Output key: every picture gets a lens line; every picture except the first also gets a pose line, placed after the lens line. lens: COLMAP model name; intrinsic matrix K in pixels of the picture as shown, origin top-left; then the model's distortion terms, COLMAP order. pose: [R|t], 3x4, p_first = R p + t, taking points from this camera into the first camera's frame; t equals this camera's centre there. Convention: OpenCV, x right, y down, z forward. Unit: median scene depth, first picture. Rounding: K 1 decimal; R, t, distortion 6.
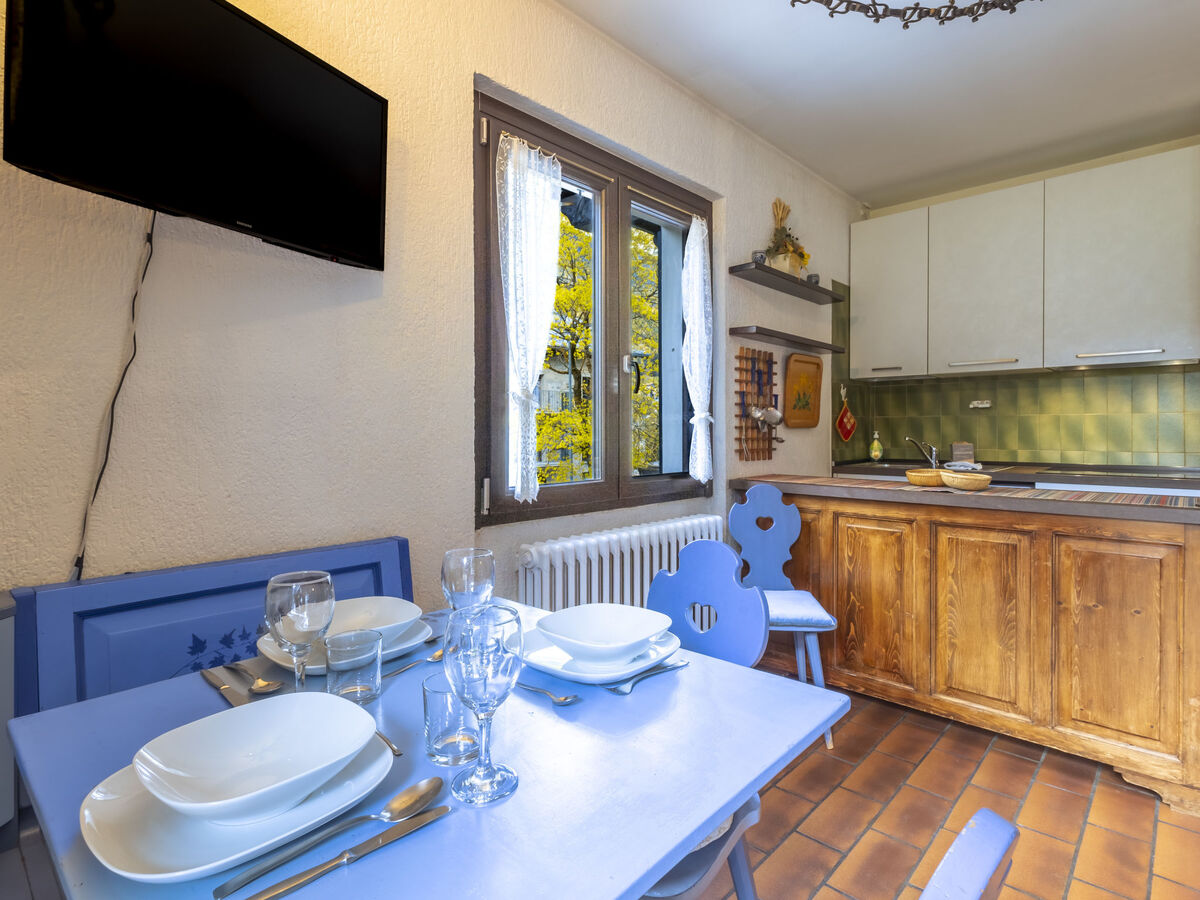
lens RADIAL K [[644.9, 0, 596.9], [0, 644.9, 437.8], [0, 0, 1]] dist [0.005708, -0.001164]
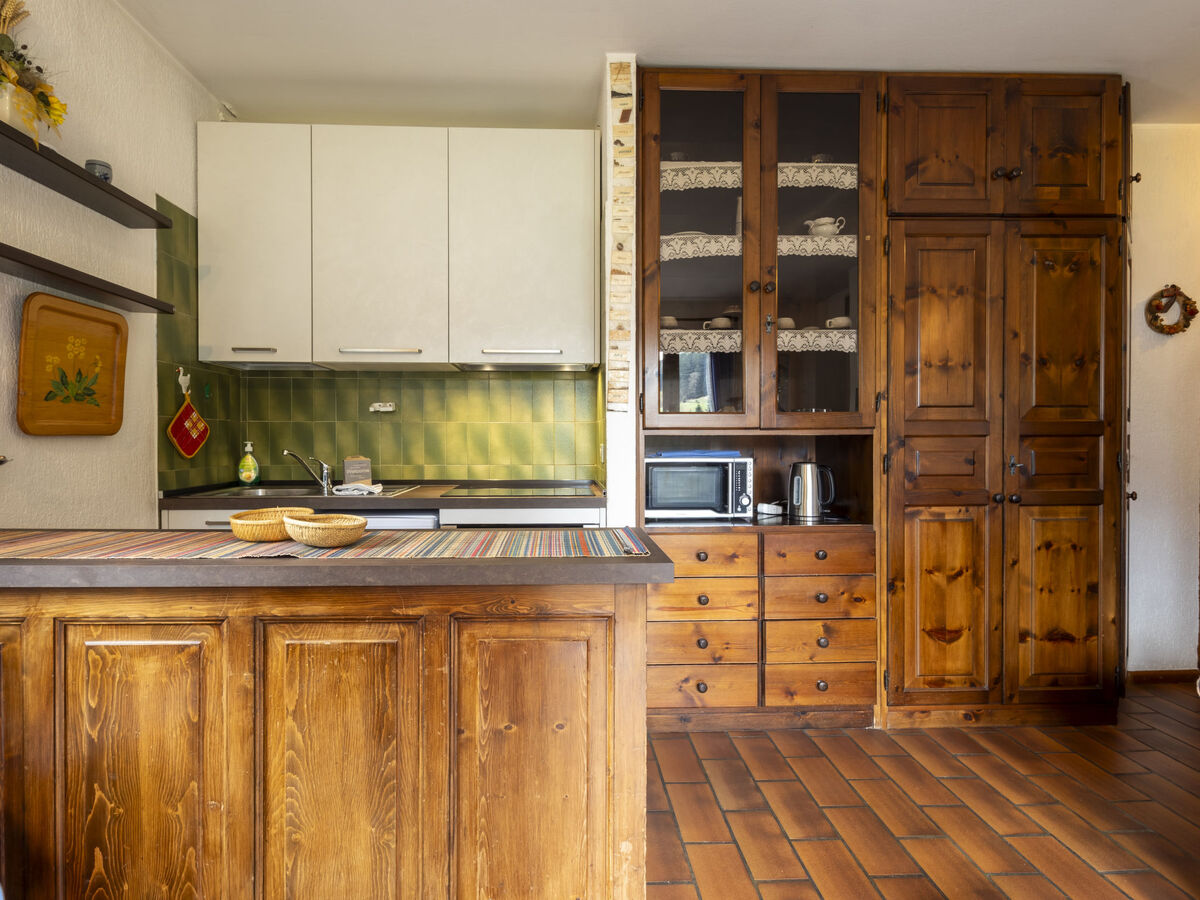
lens RADIAL K [[644.9, 0, 596.9], [0, 644.9, 437.8], [0, 0, 1]] dist [0.005708, -0.001164]
pose [[0.686781, 0.004811, 0.726849, 0.312716], [0.005207, 0.999920, -0.011538, -0.007026], [-0.726846, 0.011709, 0.686701, 0.421879]]
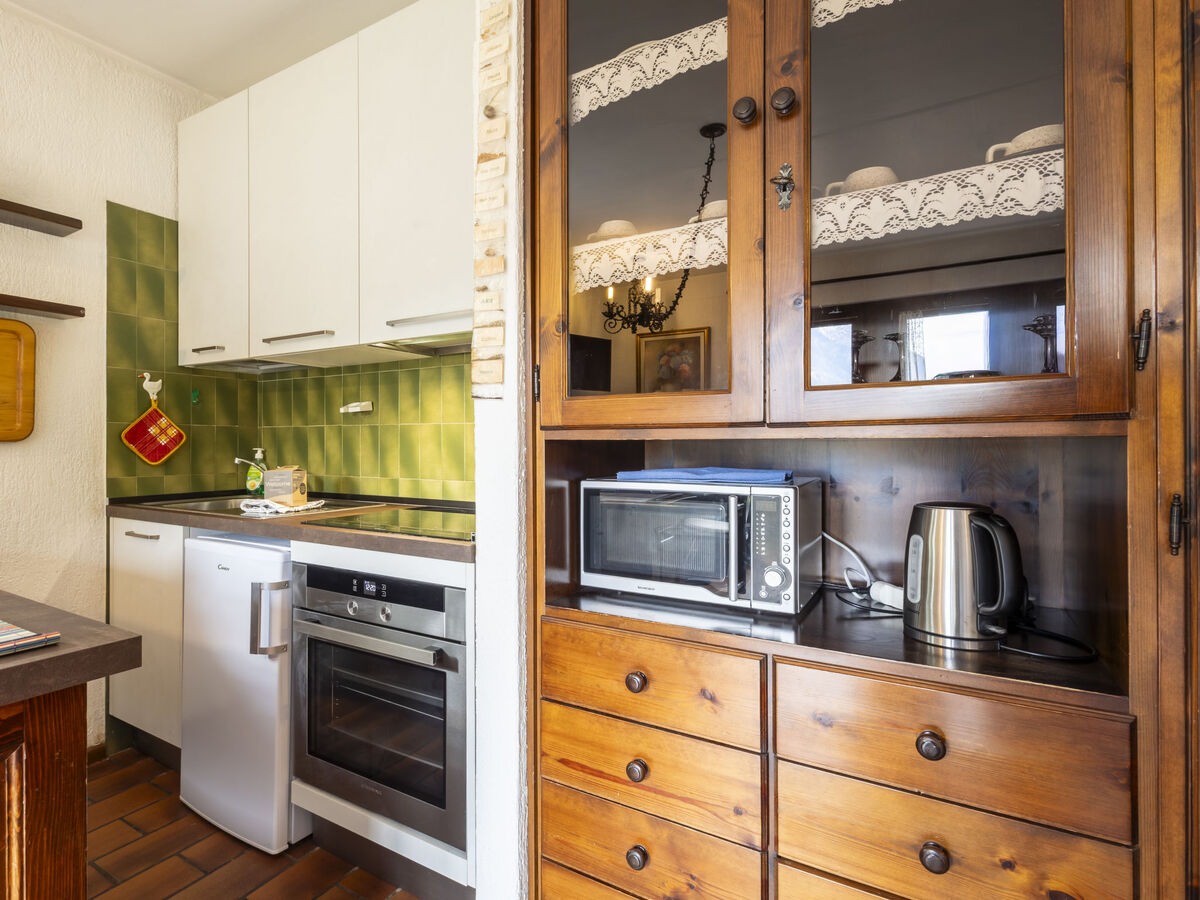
lens RADIAL K [[644.2, 0, 504.5], [0, 644.2, 440.6], [0, 0, 1]] dist [0.000025, 0.000049]
pose [[0.987248, 0.006601, 0.159052, 0.980034], [-0.003769, 0.999829, -0.018100, -0.011386], [-0.159144, 0.017270, 0.987104, 0.513734]]
